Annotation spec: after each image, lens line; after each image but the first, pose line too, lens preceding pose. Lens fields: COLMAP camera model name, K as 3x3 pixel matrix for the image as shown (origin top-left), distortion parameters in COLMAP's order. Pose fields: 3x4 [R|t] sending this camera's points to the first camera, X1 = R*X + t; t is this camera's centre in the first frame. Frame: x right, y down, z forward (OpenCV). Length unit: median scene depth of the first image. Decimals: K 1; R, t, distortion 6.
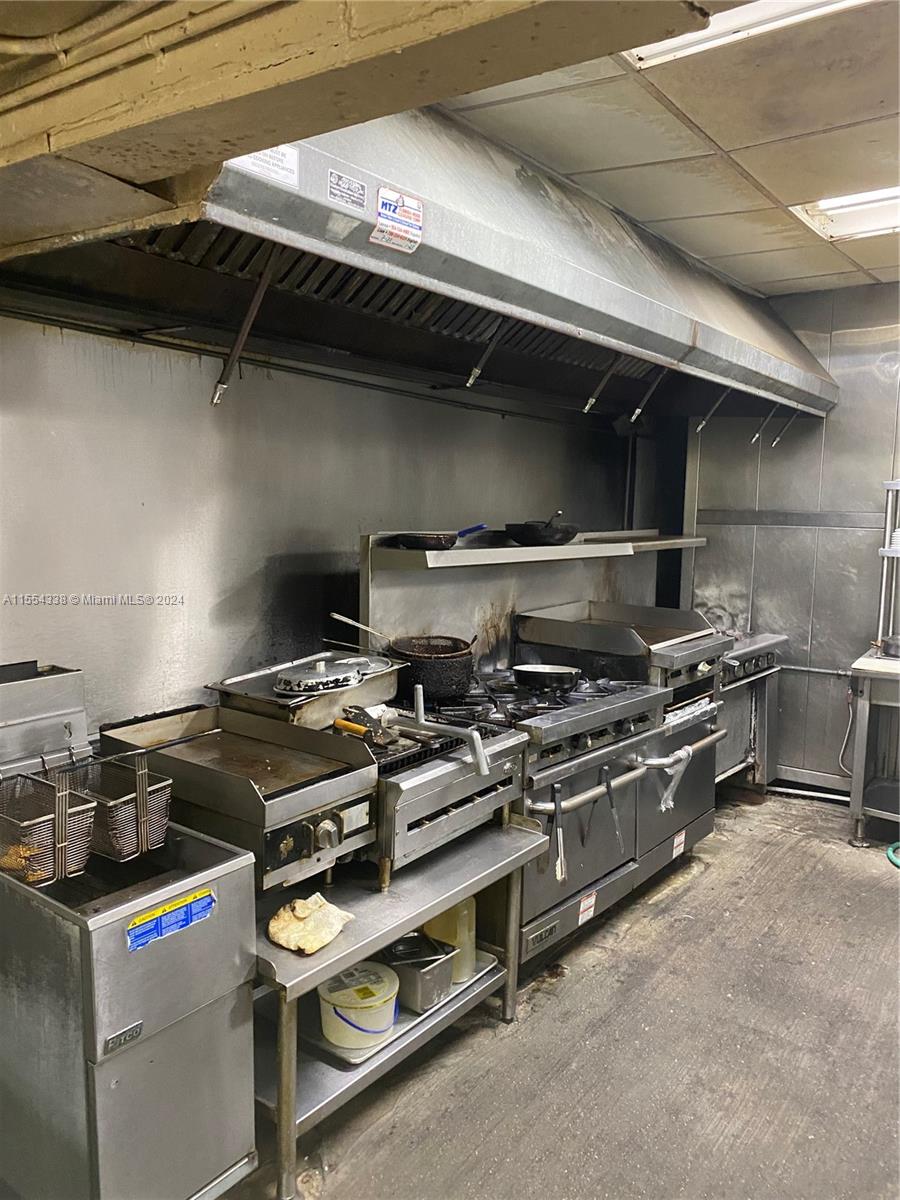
lens RADIAL K [[908.7, 0, 443.7], [0, 908.7, 597.8], [0, 0, 1]] dist [0.094037, -0.195802]
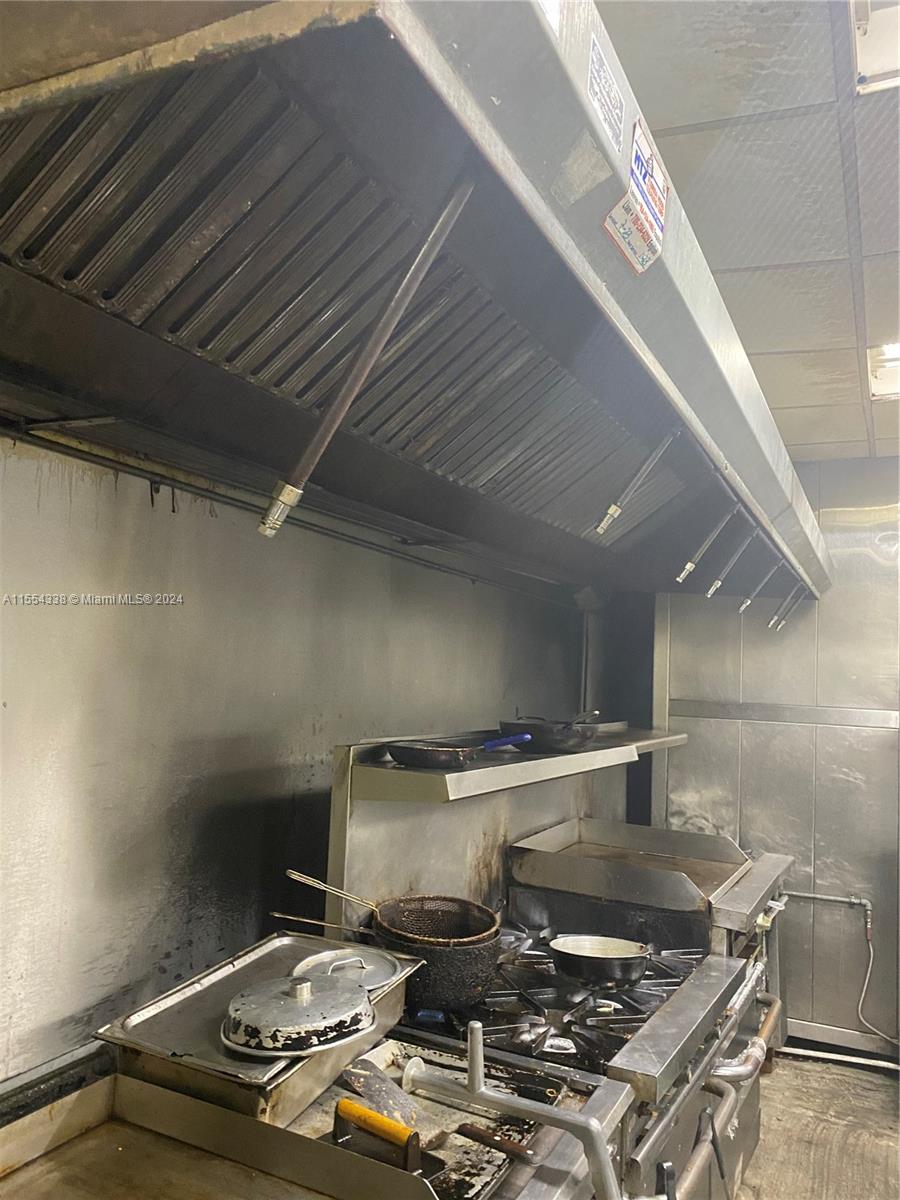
lens RADIAL K [[917.0, 0, 450.0], [0, 917.0, 600.0], [0, 0, 1]] dist [0.010649, -0.012996]
pose [[0.983105, 0.037239, 0.179216, -0.112855], [-0.004896, 0.984086, -0.177626, -0.047510], [-0.182978, 0.173747, 0.967642, 0.266222]]
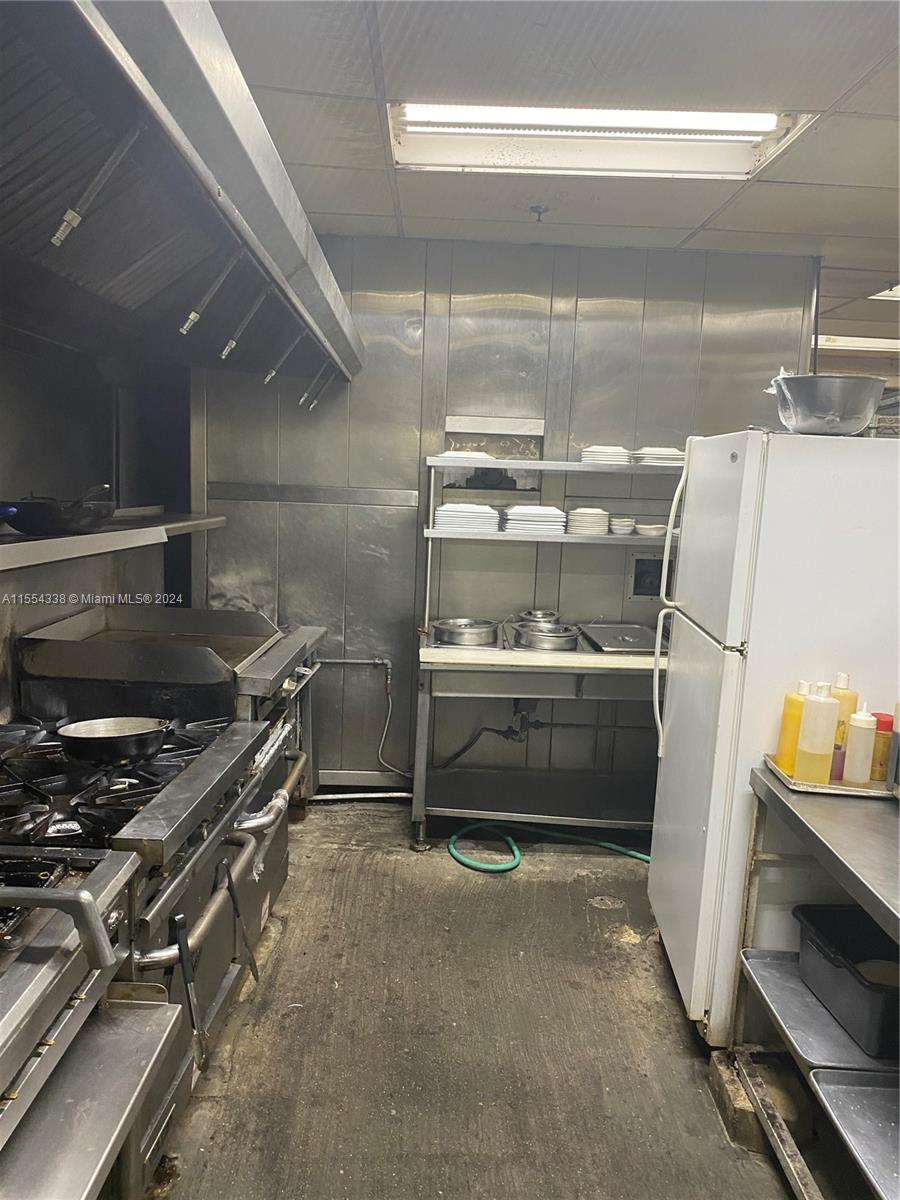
lens RADIAL K [[908.7, 0, 443.7], [0, 908.7, 597.8], [0, 0, 1]] dist [0.094037, -0.195802]
pose [[0.800050, -0.063200, 0.596595, -0.074257], [0.041764, 0.997890, 0.049703, -0.032913], [-0.598478, -0.014848, 0.801002, 0.283425]]
